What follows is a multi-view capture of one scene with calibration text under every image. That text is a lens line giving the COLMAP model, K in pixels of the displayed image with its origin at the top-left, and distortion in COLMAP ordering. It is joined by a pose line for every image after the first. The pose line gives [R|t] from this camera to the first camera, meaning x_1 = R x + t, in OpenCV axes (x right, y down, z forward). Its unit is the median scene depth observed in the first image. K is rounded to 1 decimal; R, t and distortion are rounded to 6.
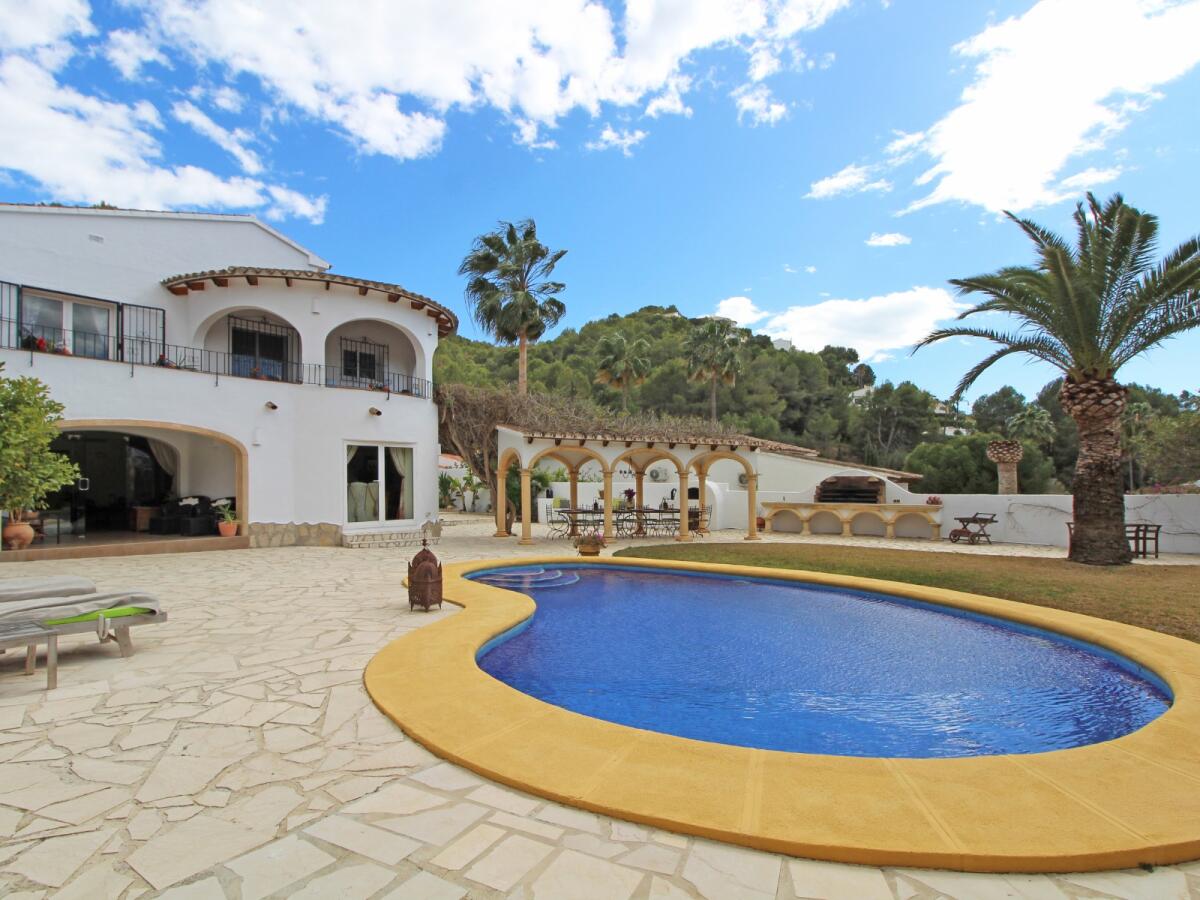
lens RADIAL K [[636.8, 0, 592.9], [0, 636.8, 476.8], [0, 0, 1]] dist [-0.001841, -0.007905]
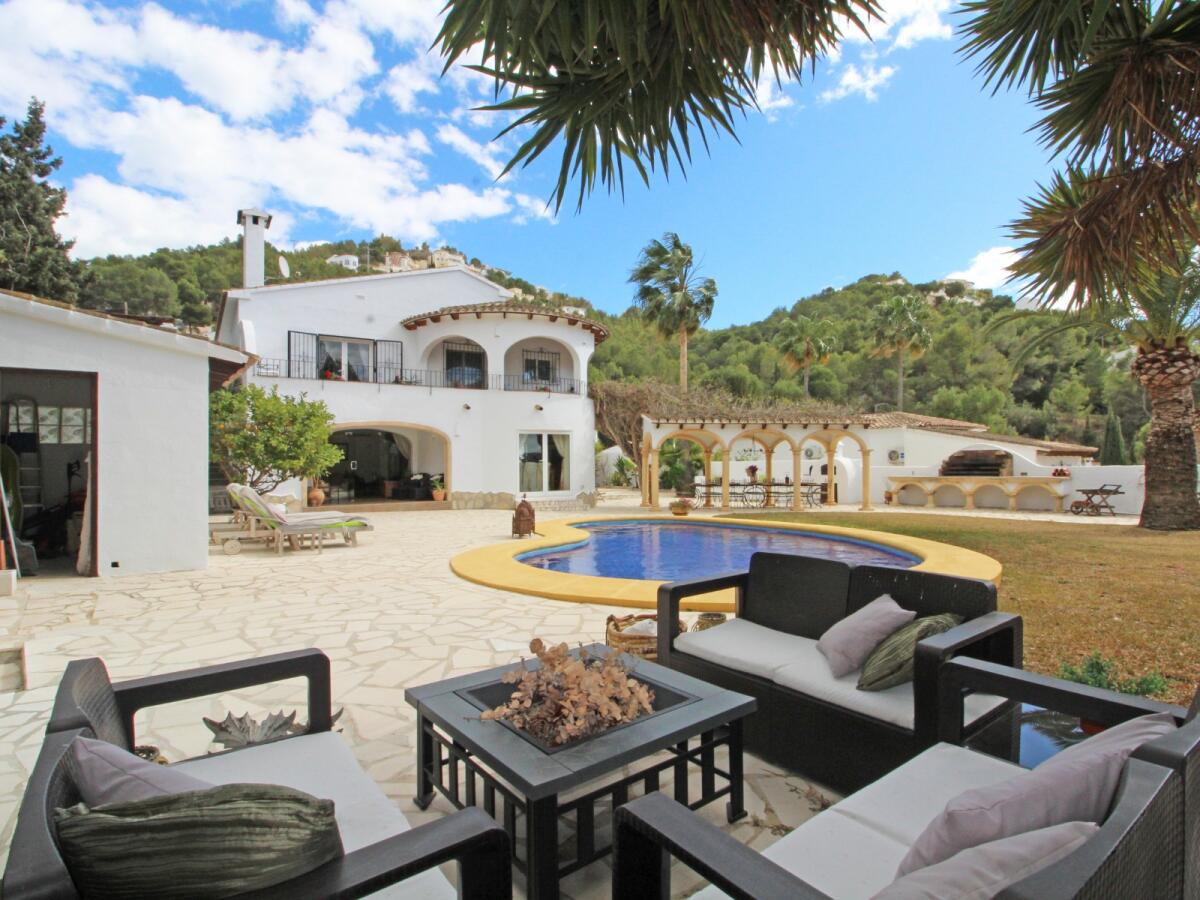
lens RADIAL K [[636.8, 0, 596.8], [0, 636.8, 447.6], [0, 0, 1]] dist [-0.001841, -0.007905]
pose [[0.944190, -0.021543, -0.328696, 0.186829], [0.014929, 0.999632, -0.022634, 0.010463], [0.329063, 0.016464, 0.944164, -0.182680]]
